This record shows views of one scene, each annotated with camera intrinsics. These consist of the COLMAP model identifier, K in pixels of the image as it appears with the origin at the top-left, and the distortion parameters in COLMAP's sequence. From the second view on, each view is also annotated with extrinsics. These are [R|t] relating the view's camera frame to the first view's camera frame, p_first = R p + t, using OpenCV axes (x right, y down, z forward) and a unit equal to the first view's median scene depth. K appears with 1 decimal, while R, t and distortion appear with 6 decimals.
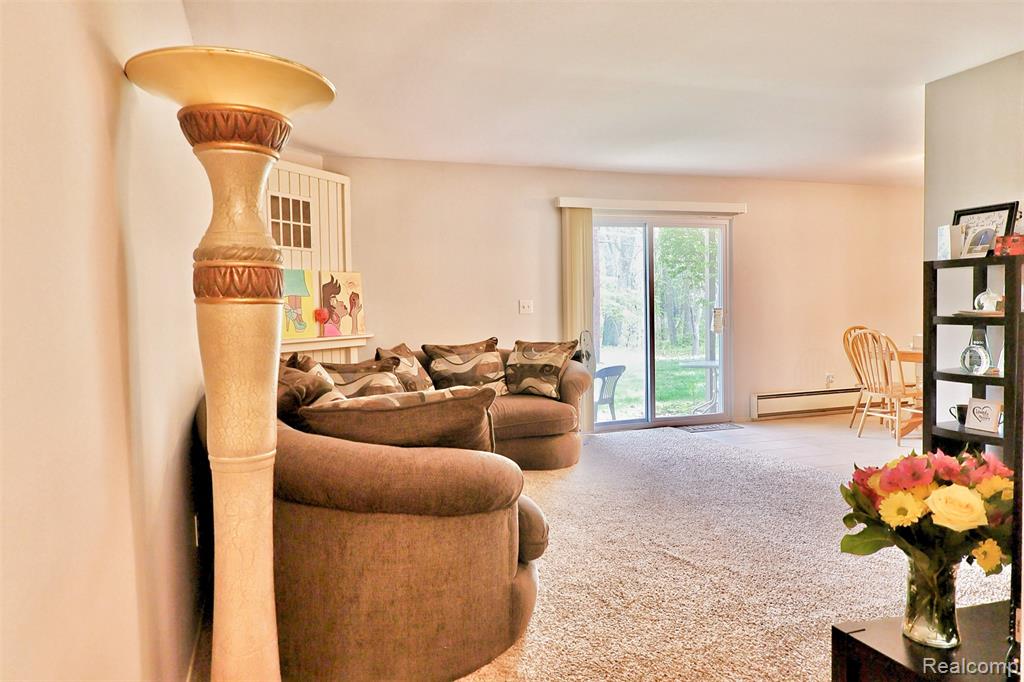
lens RADIAL K [[667.7, 0, 512.0], [0, 667.7, 341.0], [0, 0, 1]] dist [-0.005690, -0.002050]
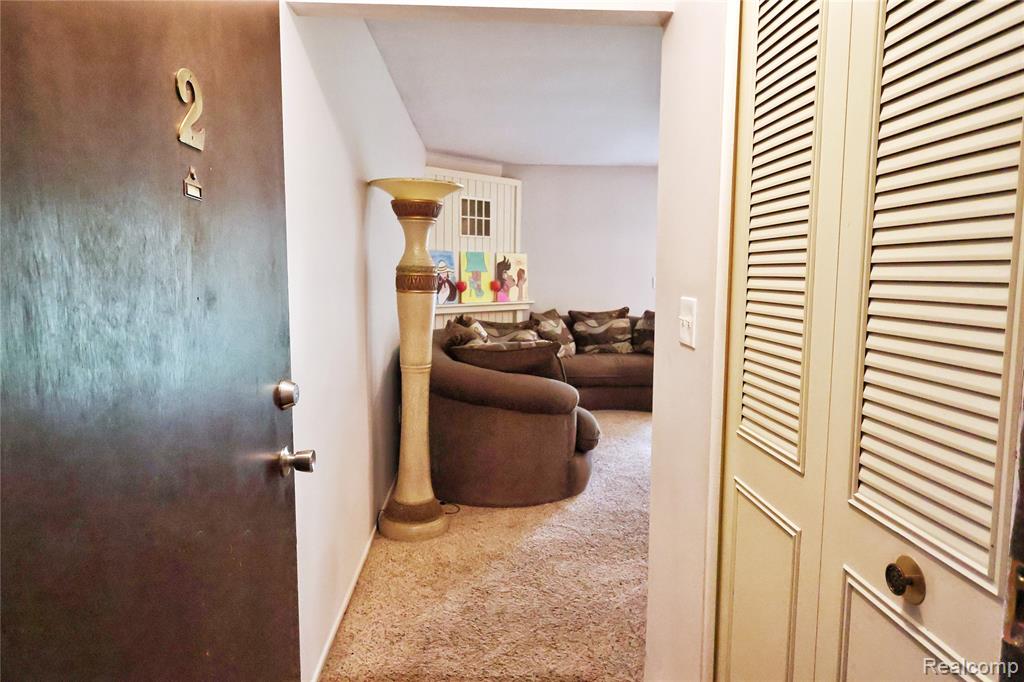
lens RADIAL K [[639.0, 0, 512.0], [0, 639.0, 341.0], [0, 0, 1]] dist [0.000350, -0.000319]
pose [[0.953893, 0.057693, -0.294551, 0.138390], [-0.039658, 0.996975, 0.066845, -0.014911], [0.297516, -0.052081, 0.953295, -0.239168]]
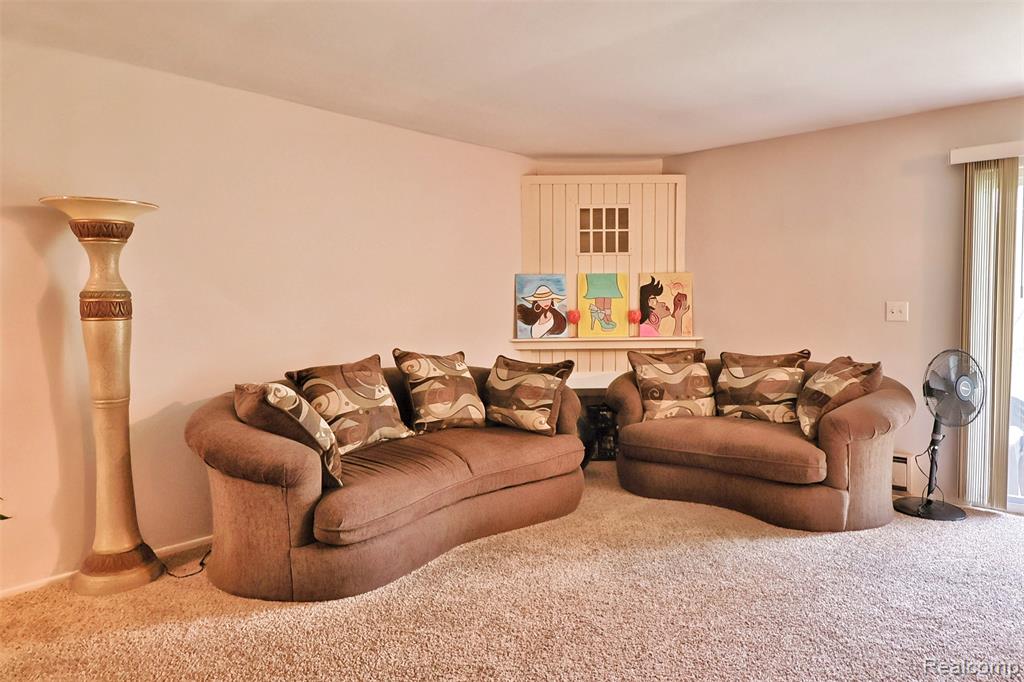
lens RADIAL K [[667.7, 0, 512.0], [0, 667.7, 341.0], [0, 0, 1]] dist [-0.005690, -0.002050]
pose [[0.465709, 0.063874, -0.882630, 0.556301], [-0.044416, 0.997822, 0.048775, -0.042604], [0.883823, 0.016488, 0.467531, 0.351229]]
